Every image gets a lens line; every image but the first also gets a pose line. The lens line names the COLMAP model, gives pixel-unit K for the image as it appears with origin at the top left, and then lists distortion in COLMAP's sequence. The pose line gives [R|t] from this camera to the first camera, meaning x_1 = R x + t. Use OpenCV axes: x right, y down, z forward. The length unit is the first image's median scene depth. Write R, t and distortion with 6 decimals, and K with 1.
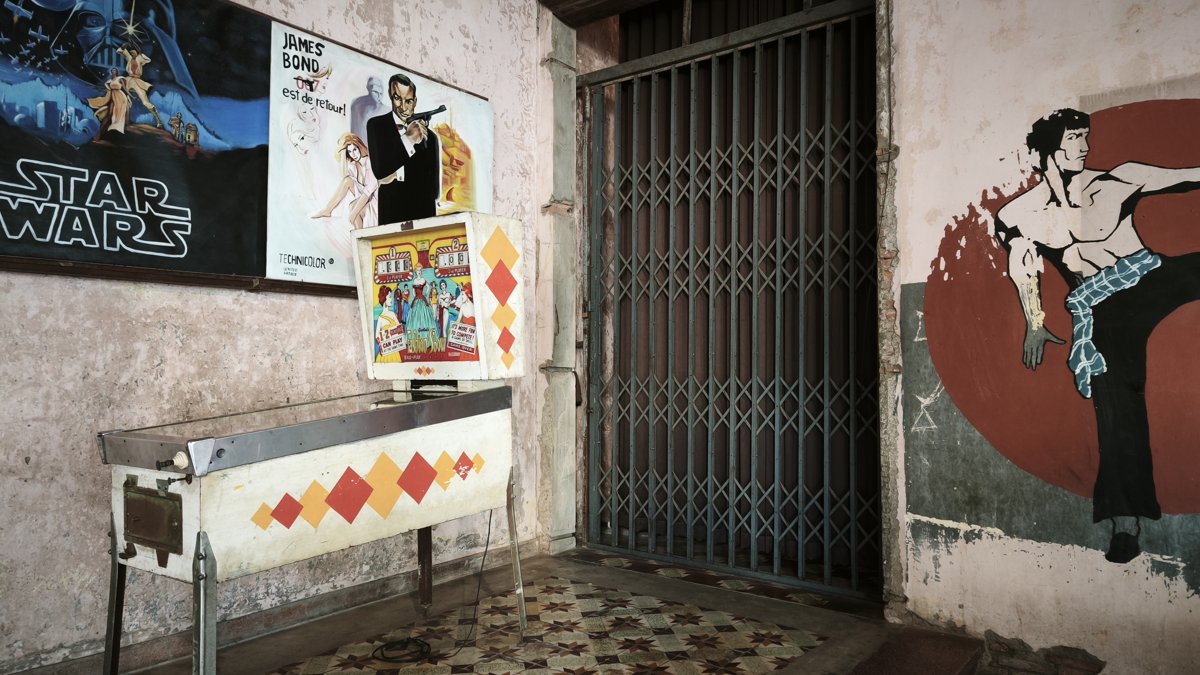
lens RADIAL K [[774.4, 0, 598.8], [0, 774.4, 340.6], [0, 0, 1]] dist [0.096425, -0.084644]
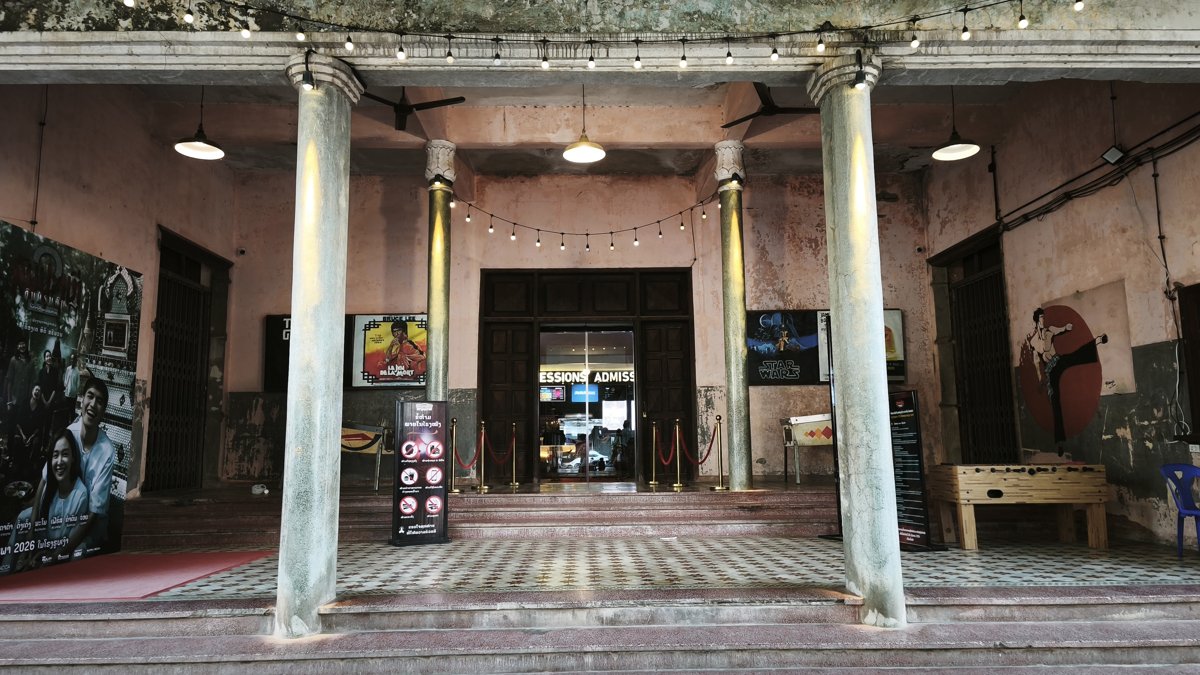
lens RADIAL K [[774.4, 0, 598.8], [0, 774.4, 340.6], [0, 0, 1]] dist [0.096425, -0.084644]
pose [[0.619630, -0.111253, -0.776969, 1.844379], [0.040396, 0.993112, -0.109987, 0.094478], [0.783854, 0.036765, 0.619856, -2.139512]]
